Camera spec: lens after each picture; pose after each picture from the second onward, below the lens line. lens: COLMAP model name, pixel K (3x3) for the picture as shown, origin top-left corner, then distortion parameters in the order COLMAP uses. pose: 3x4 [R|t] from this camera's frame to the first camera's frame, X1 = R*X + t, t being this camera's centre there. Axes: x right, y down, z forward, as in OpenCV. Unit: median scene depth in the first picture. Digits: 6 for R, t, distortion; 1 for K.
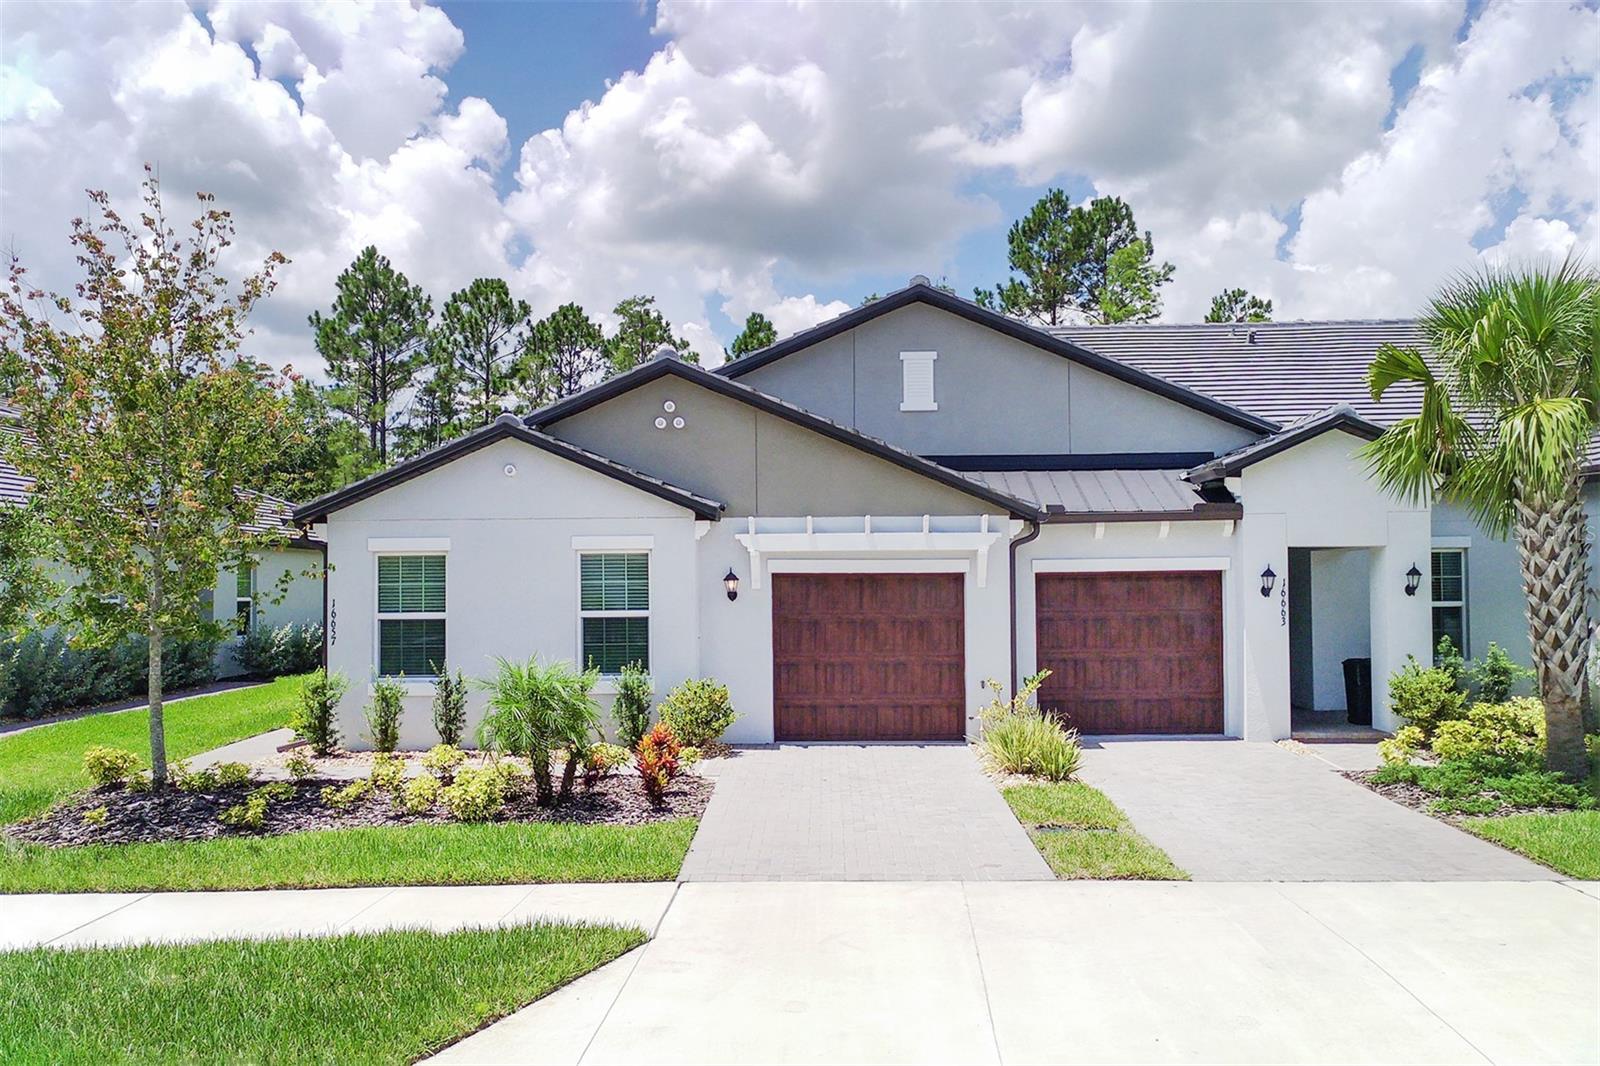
lens RADIAL K [[1411.1, 0, 800.0], [0, 1411.1, 533.0], [0, 0, 1]] dist [0.030837, 0.000907]
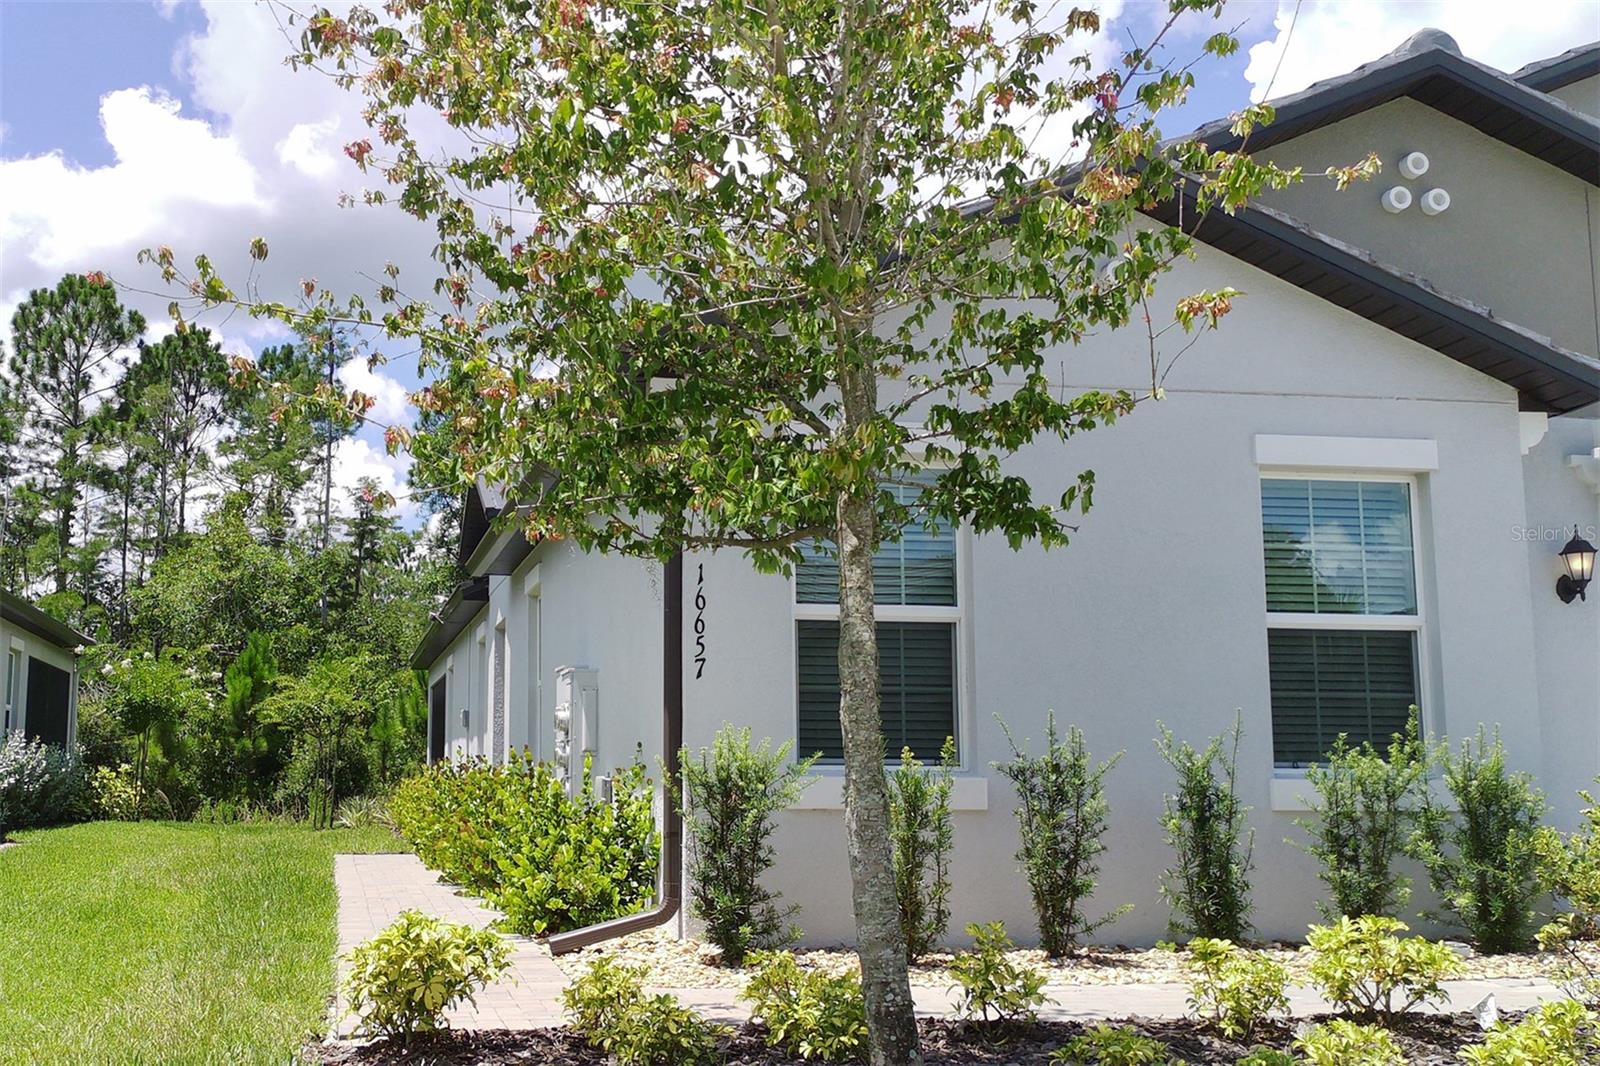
lens RADIAL K [[1789.2, 0, 630.3], [0, 1789.2, 529.0], [0, 0, 1]] dist [0.001211, -0.008850]
pose [[0.982898, 0.038764, 0.180026, -0.428558], [-0.020171, 0.994374, -0.103989, 0.087599], [-0.183044, 0.098579, 0.978150, 0.502193]]
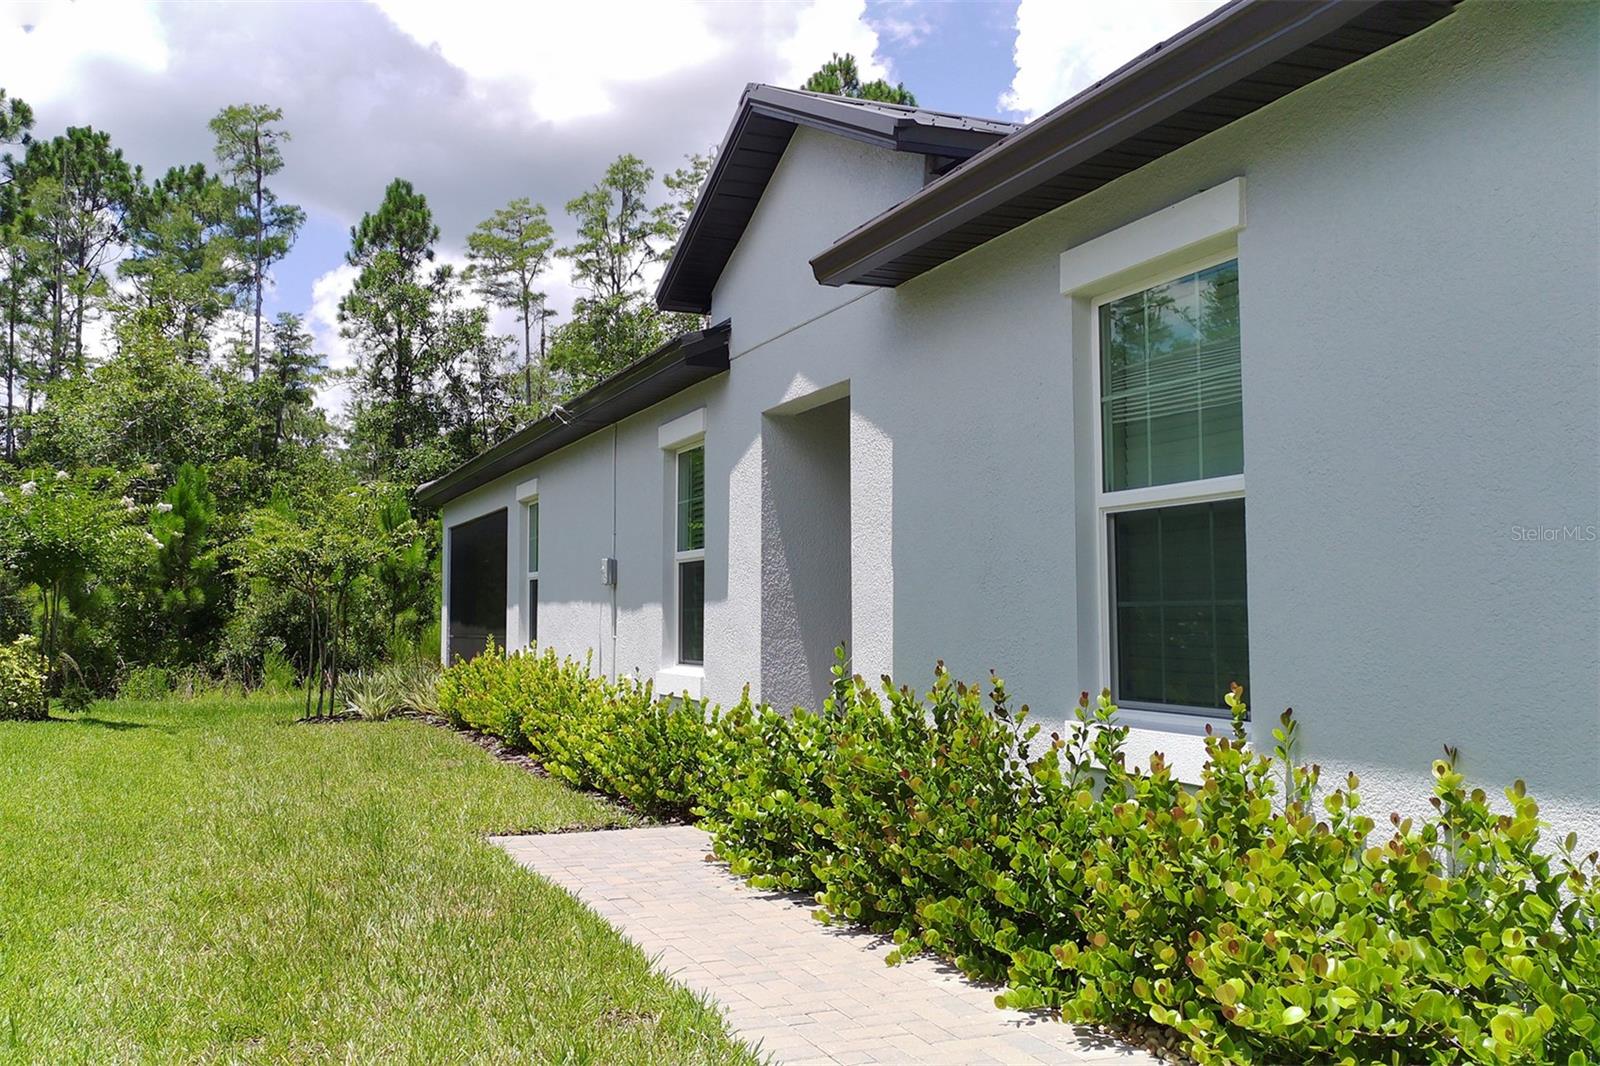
lens RADIAL K [[1518.5, 0, 800.0], [0, 1518.5, 533.0], [0, 0, 1]] dist [0.129029, -0.201001]
pose [[0.927525, 0.031823, 0.372403, -0.486388], [-0.024838, 0.999414, -0.023540, 0.087805], [-0.372934, 0.012584, 0.927773, 1.064015]]
